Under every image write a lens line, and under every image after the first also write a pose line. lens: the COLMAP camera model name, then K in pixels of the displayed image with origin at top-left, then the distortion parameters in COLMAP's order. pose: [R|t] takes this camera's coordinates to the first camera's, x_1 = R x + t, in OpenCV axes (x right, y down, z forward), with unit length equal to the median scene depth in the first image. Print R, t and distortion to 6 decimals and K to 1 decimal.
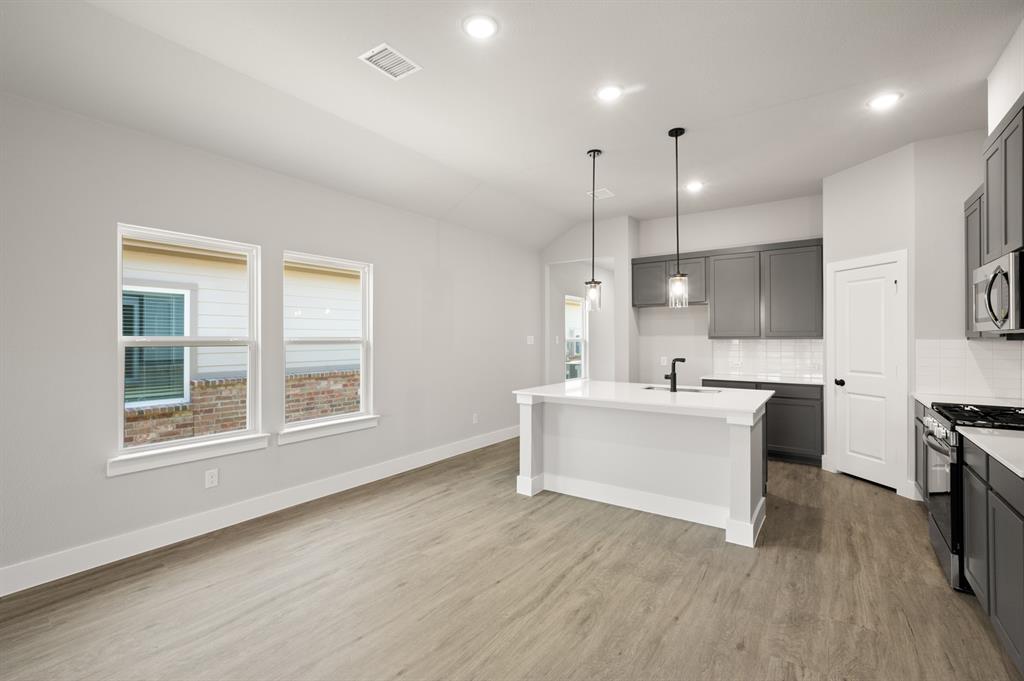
lens RADIAL K [[455.1, 0, 512.8], [0, 455.1, 337.1], [0, 0, 1]] dist [0.000162, 0.000075]
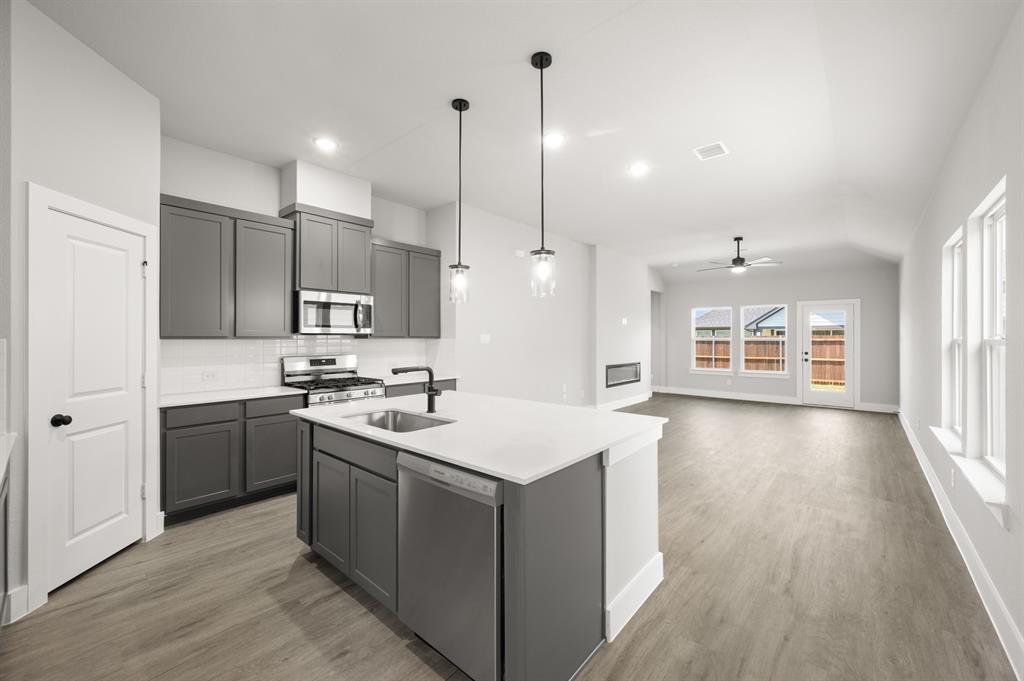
lens RADIAL K [[403.3, 0, 511.4], [0, 403.3, 337.9], [0, 0, 1]] dist [-0.001964, -0.000174]
pose [[-0.994287, 0.001704, 0.106723, 0.174857], [0.001285, 0.999991, -0.003993, 0.007182], [-0.106729, -0.003833, -0.994281, 1.738522]]
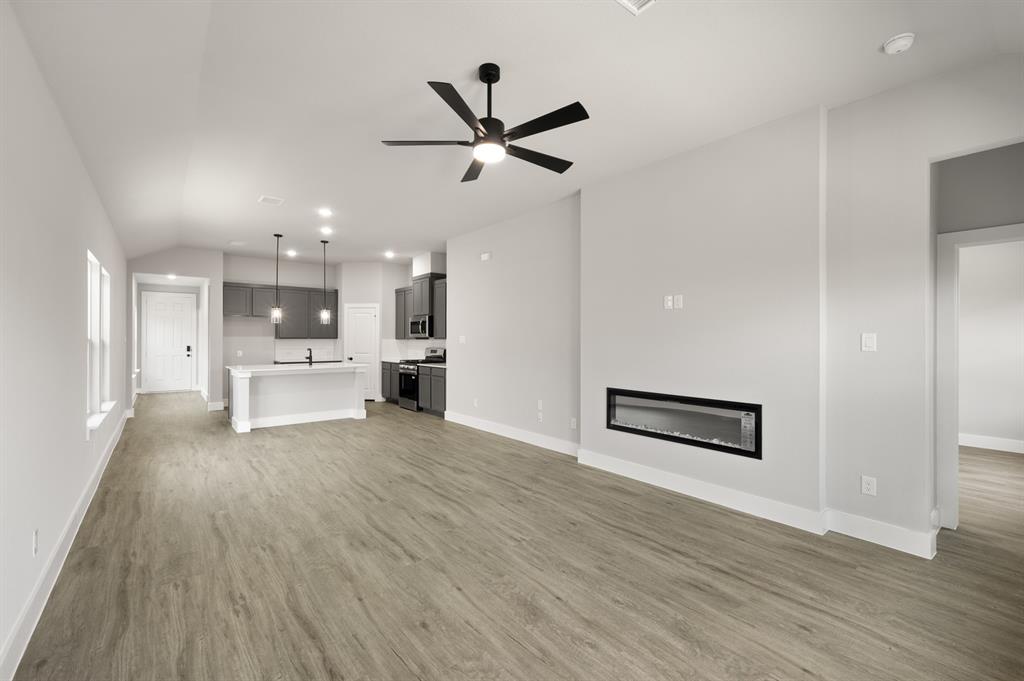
lens RADIAL K [[434.6, 0, 512.8], [0, 434.6, 337.8], [0, 0, 1]] dist [0.000140, 0.000005]
pose [[0.276167, 0.005094, 0.961096, -1.329813], [-0.005013, 0.999980, -0.003859, 0.003695], [-0.961097, -0.003752, 0.276187, -0.406453]]
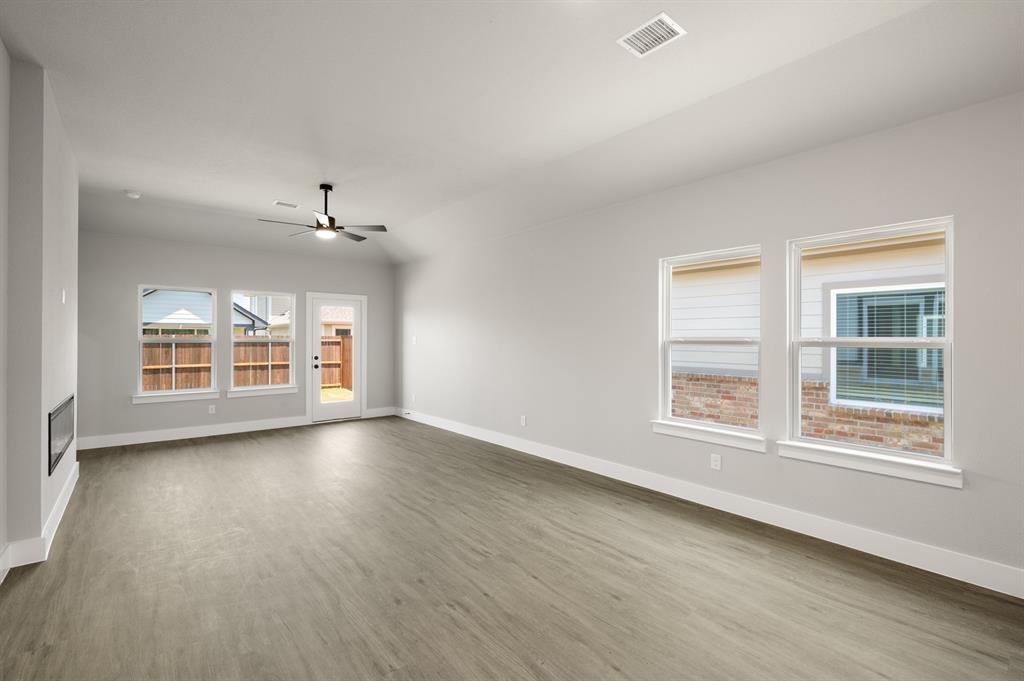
lens RADIAL K [[455.1, 0, 512.8], [0, 455.1, 337.1], [0, 0, 1]] dist [0.000162, 0.000075]
pose [[-0.261536, -0.003133, -0.965189, 0.500501], [0.001603, 0.999992, -0.003681, 0.002441], [0.965192, -0.002510, -0.261529, 0.712398]]
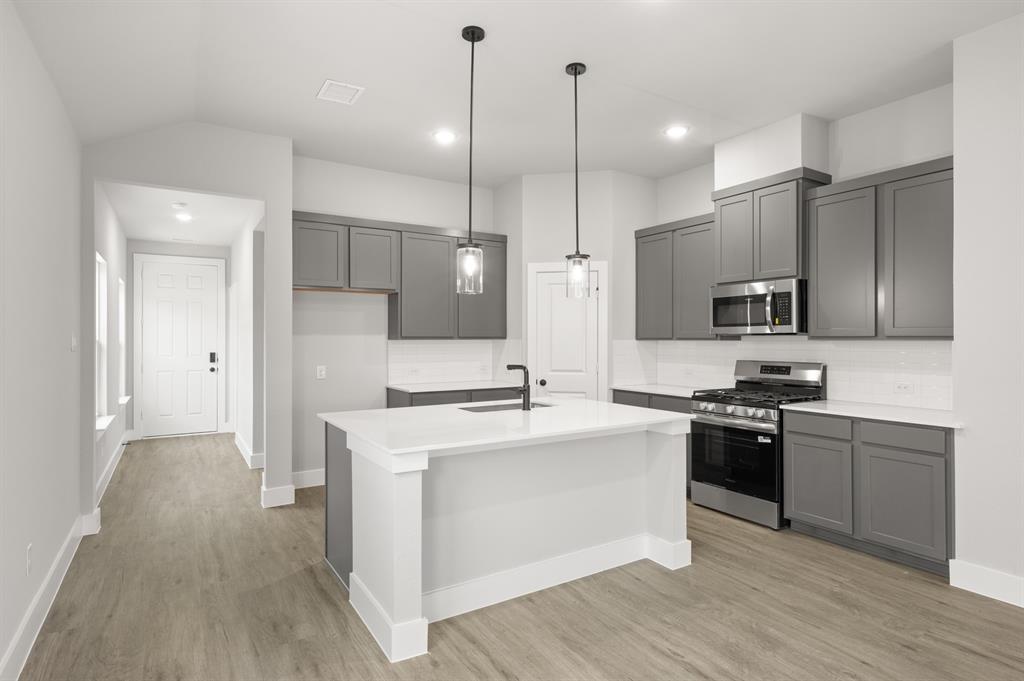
lens RADIAL K [[539.1, 0, 514.1], [0, 539.1, 336.7], [0, 0, 1]] dist [0.001276, -0.000083]
pose [[0.387336, 0.006557, 0.921915, -0.505077], [-0.003807, 0.999978, -0.005513, 0.005763], [-0.921931, -0.001375, 0.387353, 0.731369]]
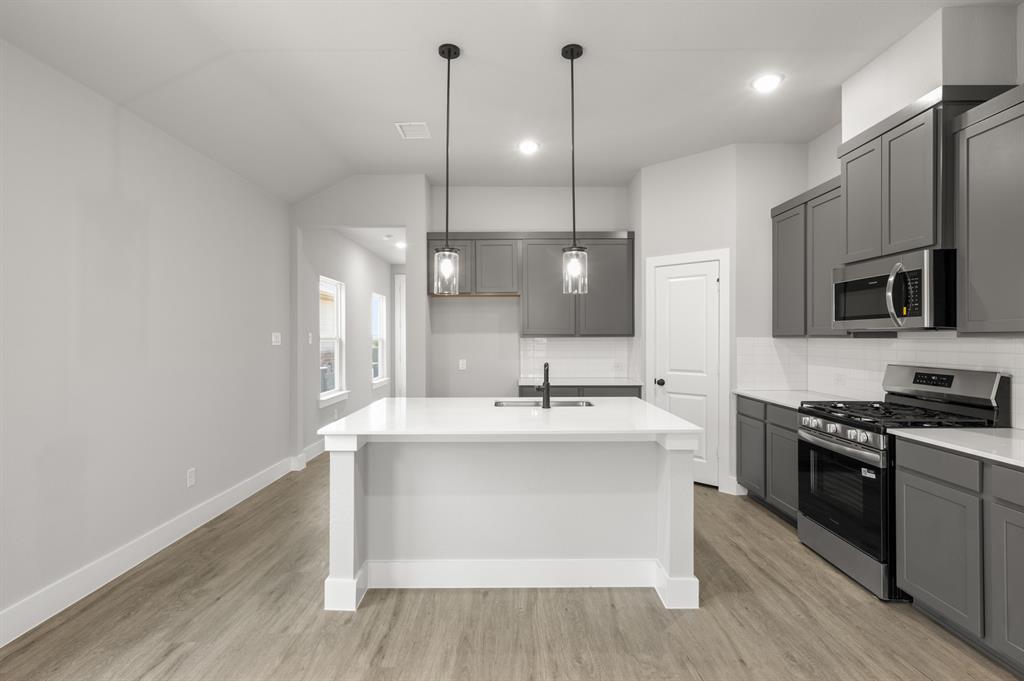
lens RADIAL K [[492.6, 0, 513.0], [0, 492.6, 337.1], [0, 0, 1]] dist [0.001343, 0.001160]
pose [[0.817464, -0.000194, 0.575980, -0.166601], [-0.001589, 0.999995, 0.002592, 0.002537], [-0.575977, -0.003034, 0.817460, 0.404544]]
